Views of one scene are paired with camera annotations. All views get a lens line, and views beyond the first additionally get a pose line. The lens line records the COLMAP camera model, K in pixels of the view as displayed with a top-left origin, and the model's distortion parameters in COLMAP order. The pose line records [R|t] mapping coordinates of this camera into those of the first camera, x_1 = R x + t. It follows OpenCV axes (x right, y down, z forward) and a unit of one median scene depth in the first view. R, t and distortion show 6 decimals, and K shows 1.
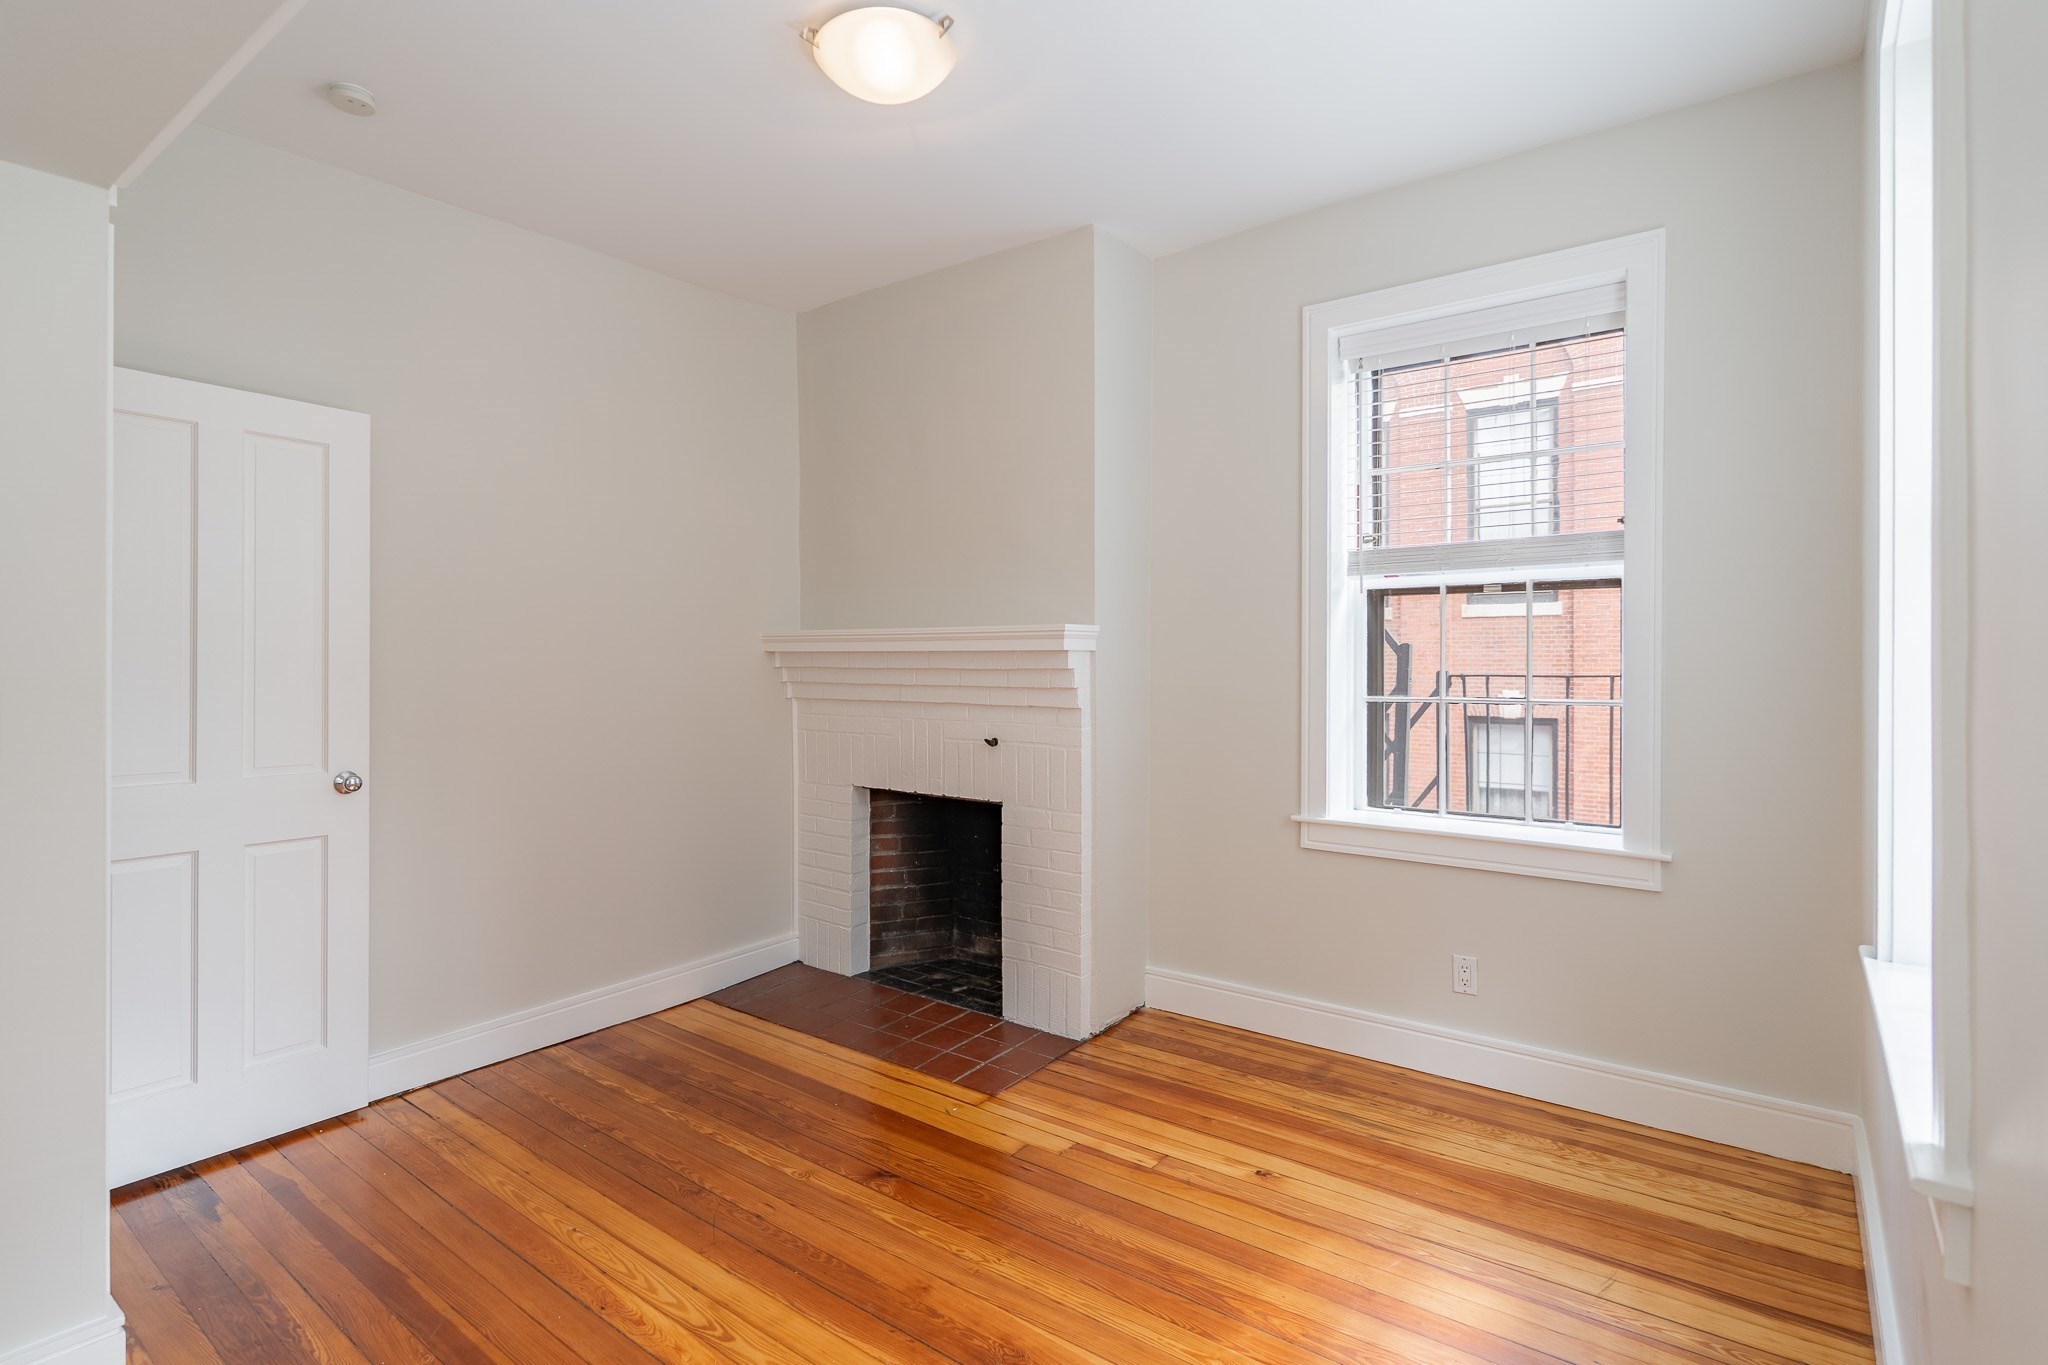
lens RADIAL K [[989.5, 0, 1072.1], [0, 989.5, 667.2], [0, 0, 1]] dist [0.001109, 0.000429]
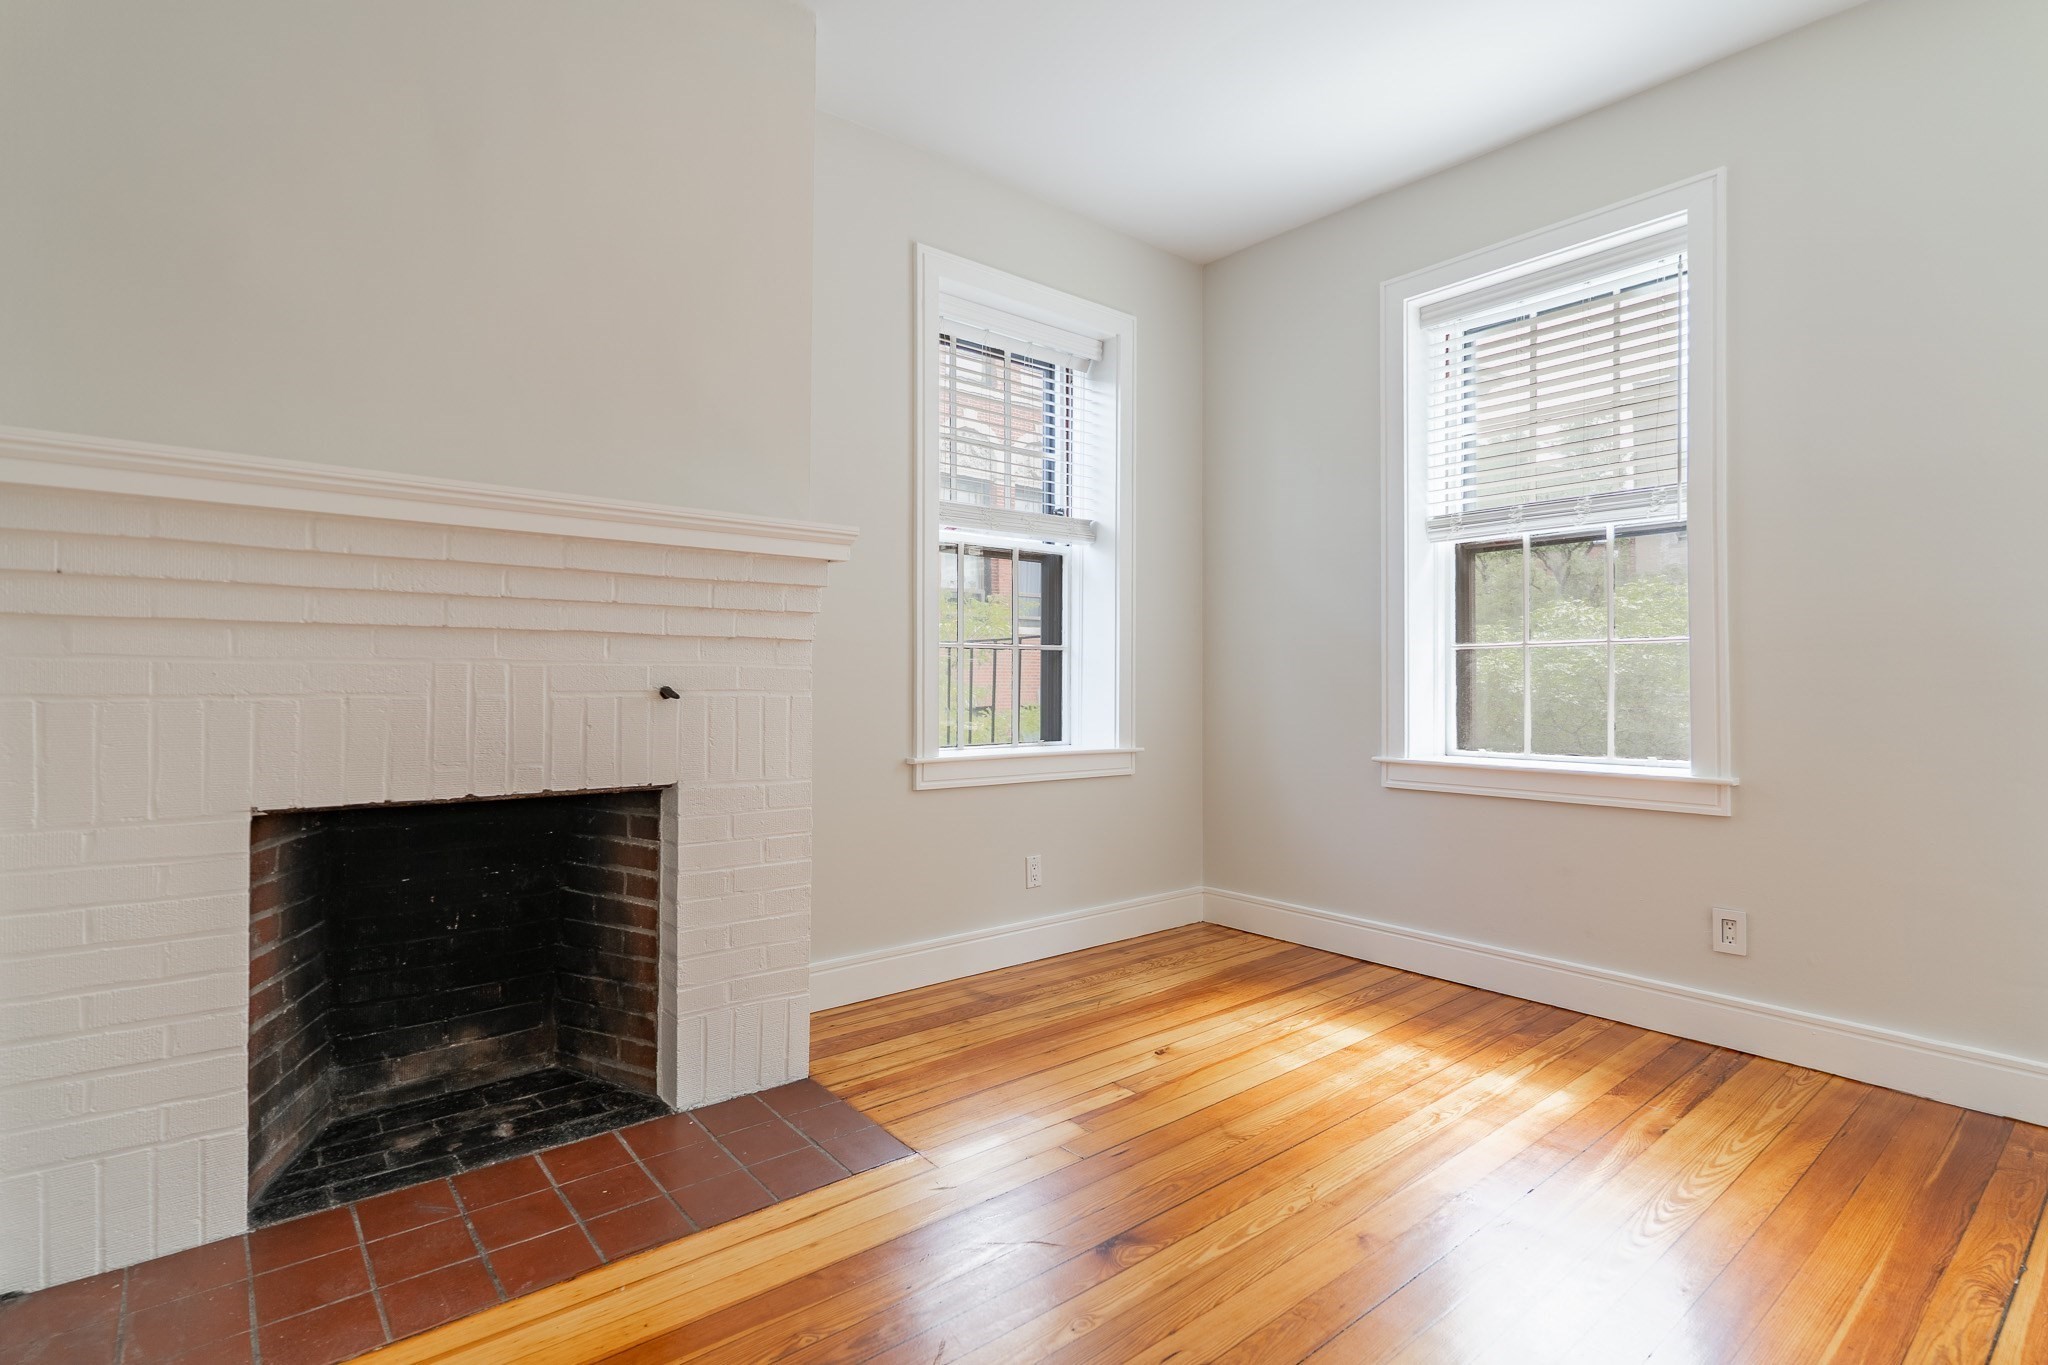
lens RADIAL K [[977.2, 0, 958.0], [0, 977.2, 683.6], [0, 0, 1]] dist [-0.002959, -0.000153]
pose [[0.284461, -0.004435, 0.958677, -0.741875], [0.003039, 0.999988, 0.003724, 0.079028], [-0.958683, 0.001855, 0.284471, 0.738364]]
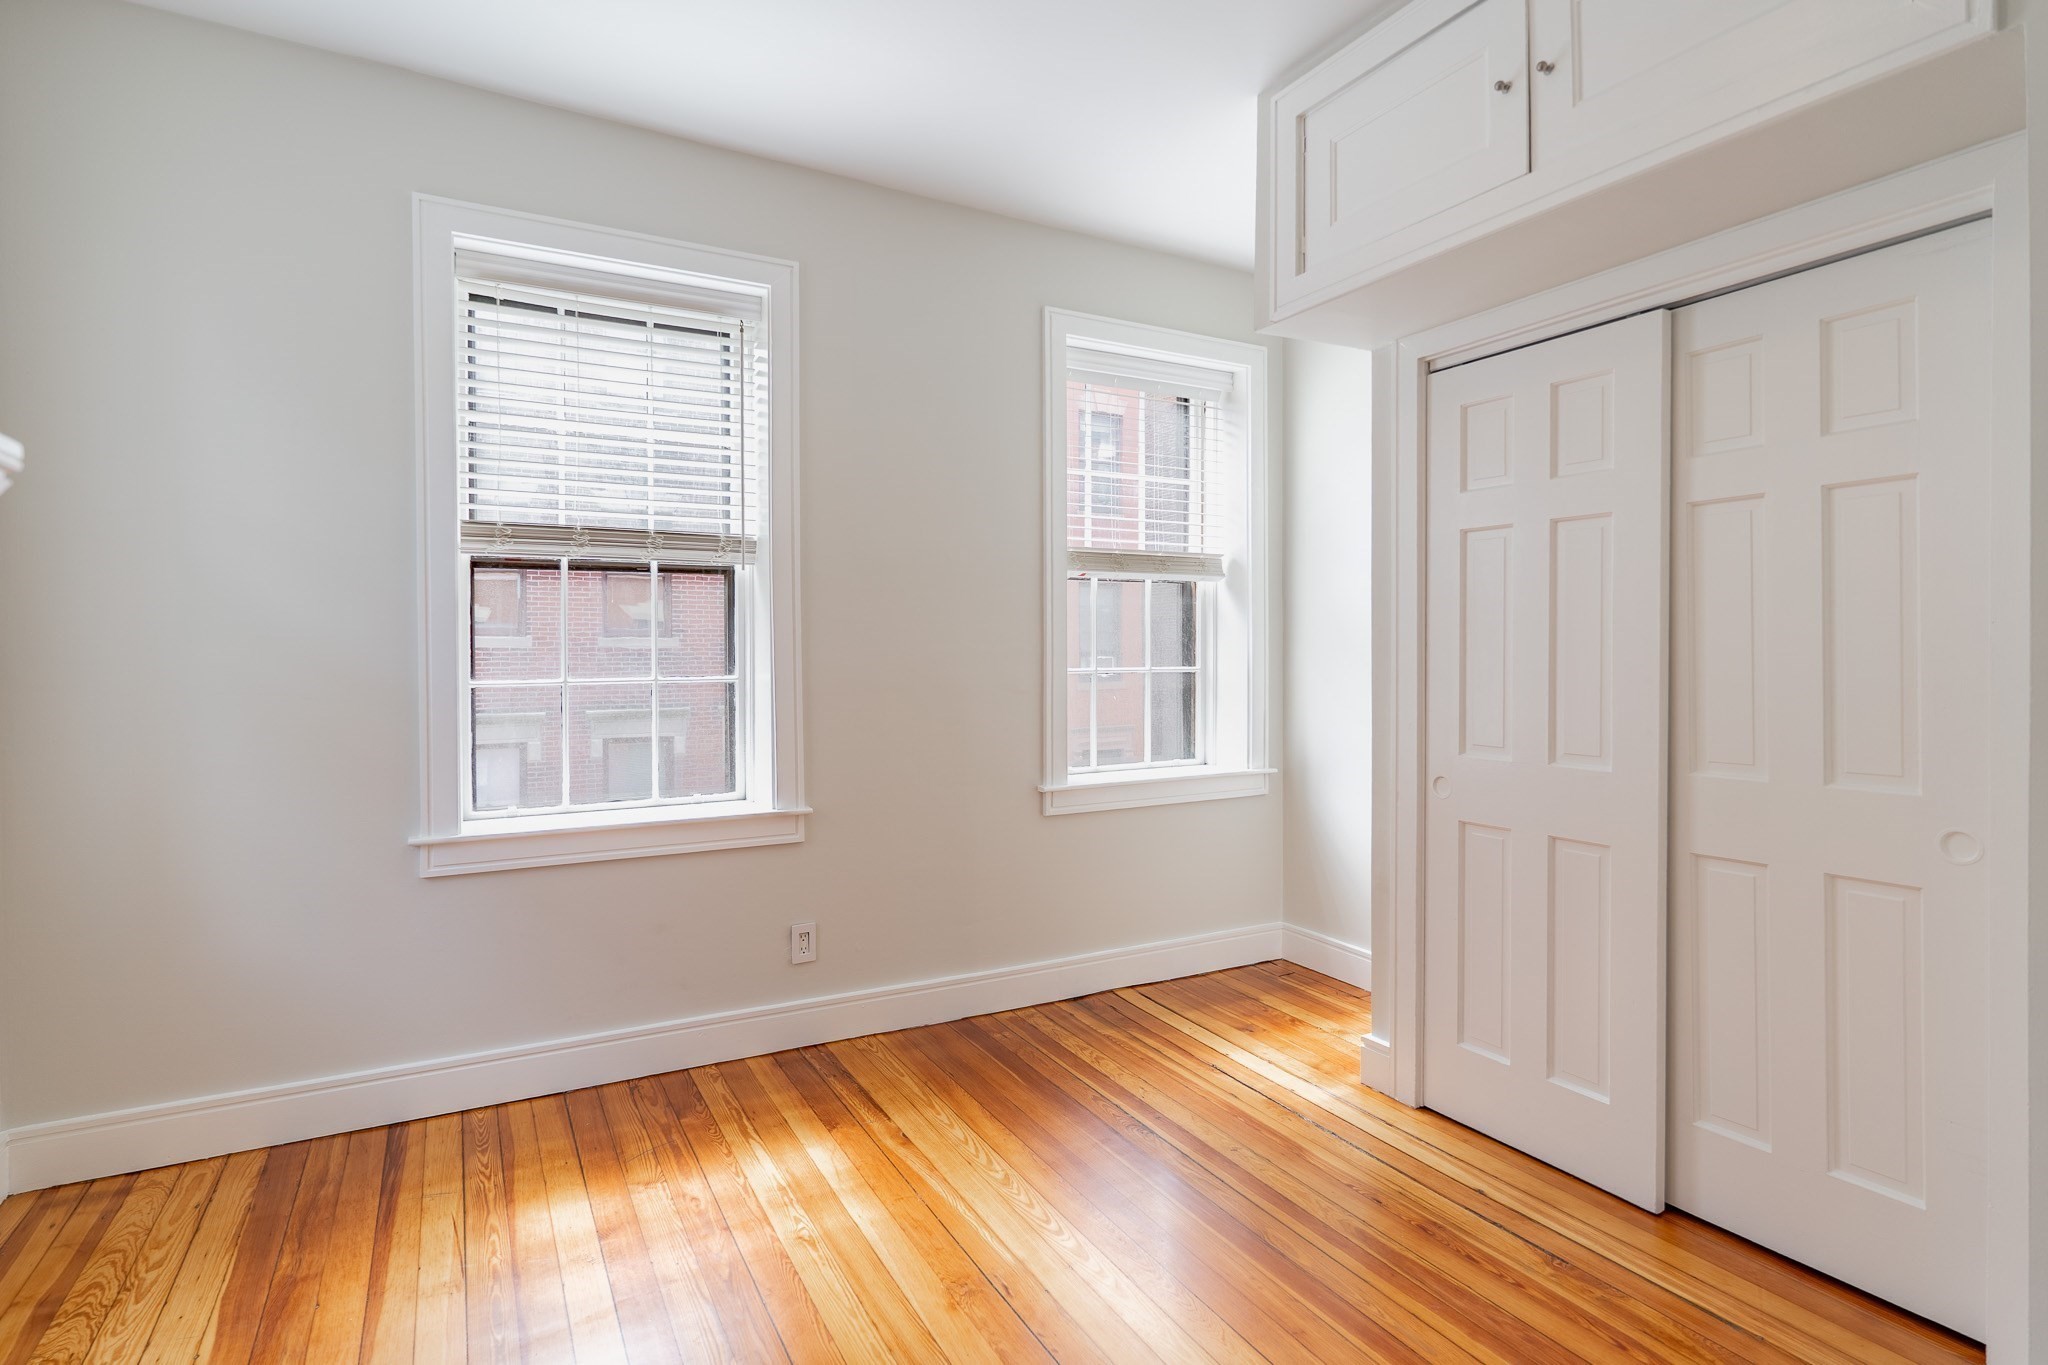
lens RADIAL K [[1042.7, 0, 1025.0], [0, 1042.7, 660.0], [0, 0, 1]] dist [-0.000082, -0.001659]
pose [[-0.906576, -0.001671, 0.422039, -0.367640], [0.004006, 0.999913, 0.012564, 0.009150], [-0.422023, 0.013081, -0.906491, 1.171581]]
